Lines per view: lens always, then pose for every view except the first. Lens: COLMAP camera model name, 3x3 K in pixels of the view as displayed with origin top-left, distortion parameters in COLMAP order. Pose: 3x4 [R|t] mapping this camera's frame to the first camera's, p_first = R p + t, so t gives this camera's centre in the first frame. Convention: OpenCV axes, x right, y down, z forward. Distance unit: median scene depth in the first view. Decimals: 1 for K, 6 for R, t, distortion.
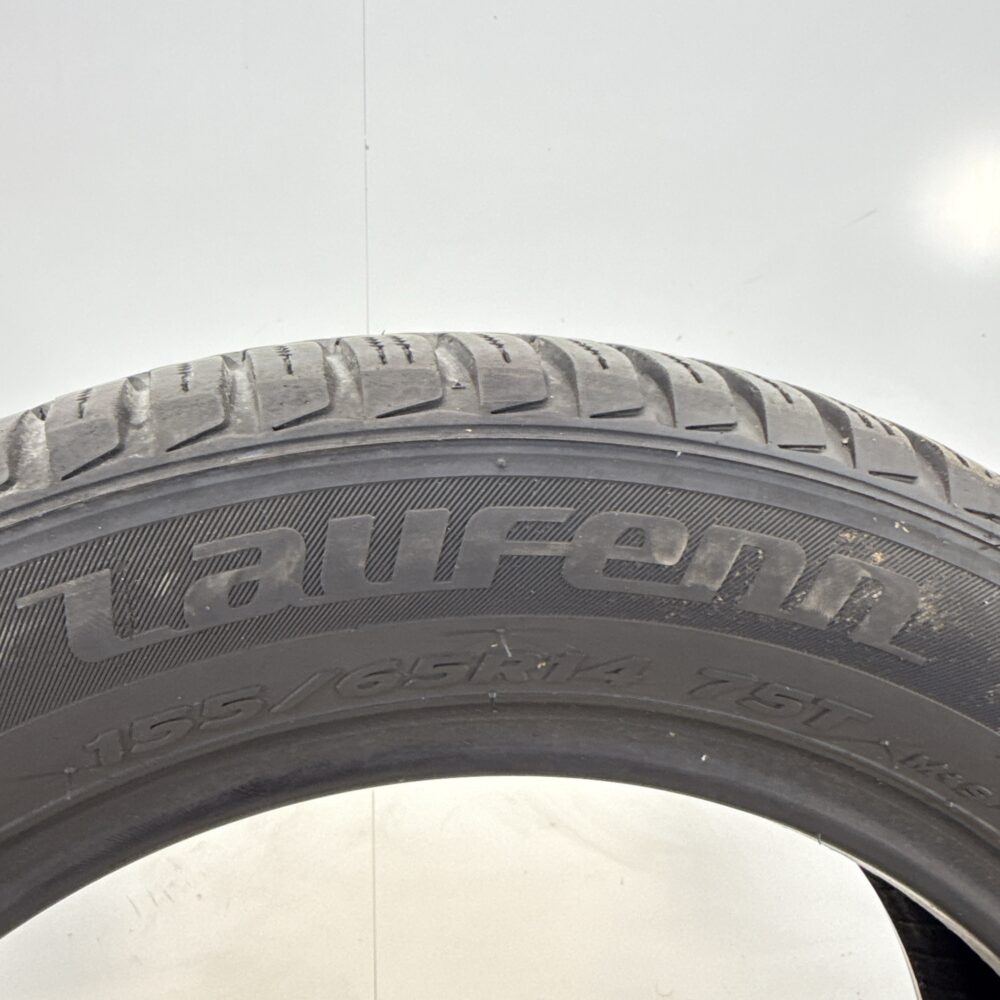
lens RADIAL K [[912.4, 0, 498.6], [0, 912.4, 502.9], [0, 0, 1]] dist [-0.027131, 0.000000]
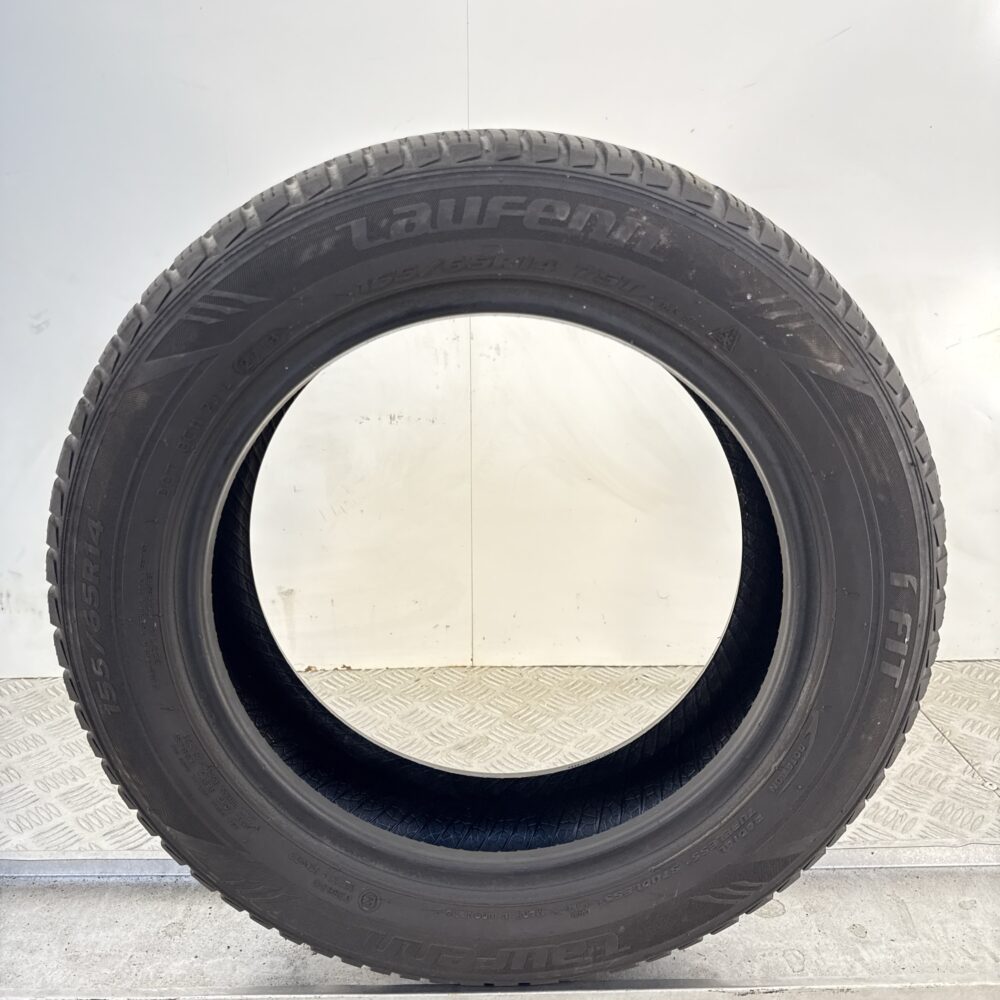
lens RADIAL K [[906.8, 0, 498.3], [0, 906.8, 505.1], [0, 0, 1]] dist [0.071202, 0.000000]
pose [[0.991180, 0.037873, -0.126998, 0.379101], [-0.011288, 0.978939, 0.203840, 0.350528], [0.132043, -0.200608, 0.970732, -1.859394]]
